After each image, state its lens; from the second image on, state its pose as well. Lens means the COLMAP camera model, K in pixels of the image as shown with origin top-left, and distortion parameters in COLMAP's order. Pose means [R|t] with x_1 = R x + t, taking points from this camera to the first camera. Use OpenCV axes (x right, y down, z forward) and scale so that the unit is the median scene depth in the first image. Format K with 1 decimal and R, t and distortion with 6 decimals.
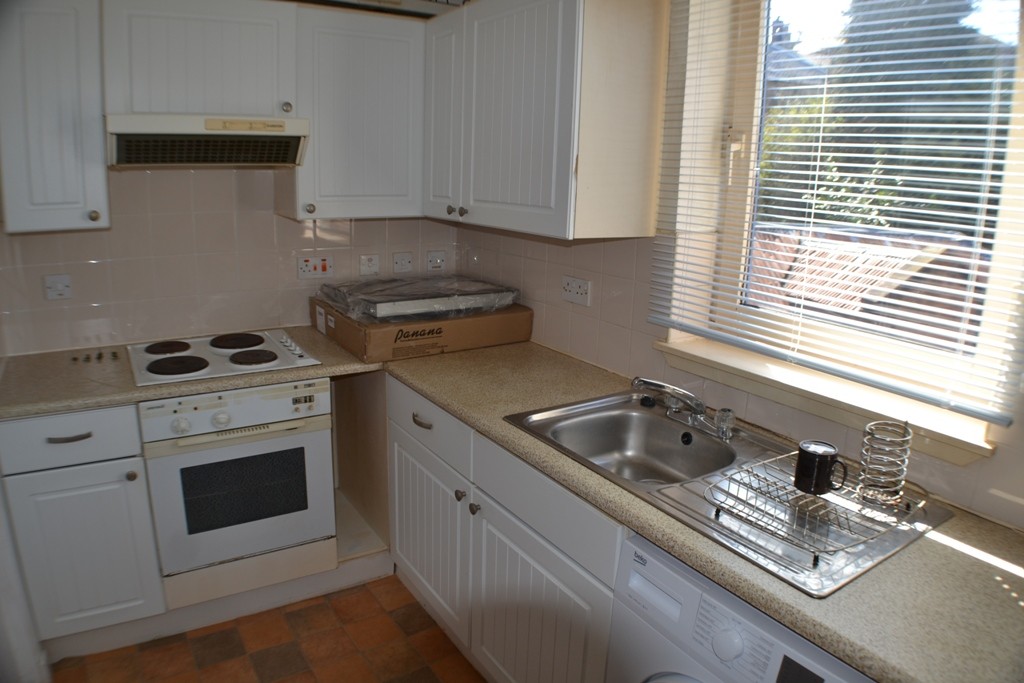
lens RADIAL K [[691.3, 0, 512.0], [0, 691.3, 341.5], [0, 0, 1]] dist [-0.145384, 0.006057]
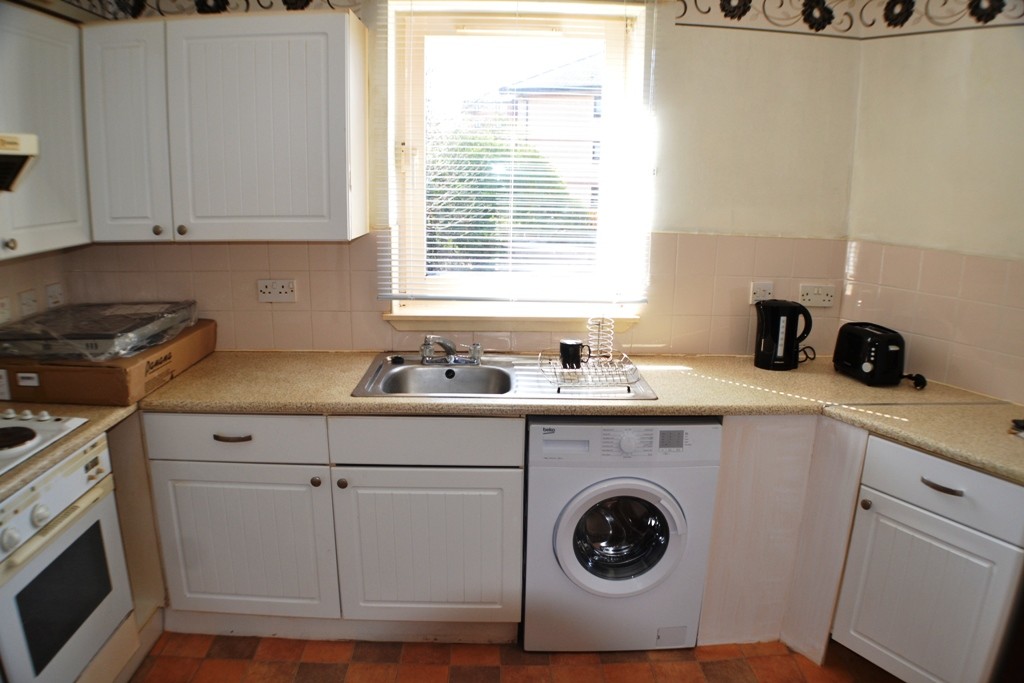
lens RADIAL K [[691.3, 0, 512.0], [0, 691.3, 341.5], [0, 0, 1]] dist [-0.145384, 0.006057]
pose [[0.514125, -0.215366, 0.830237, -0.684257], [0.206668, 0.970549, 0.123784, -0.055709], [-0.832445, 0.107943, 0.543493, 0.112002]]
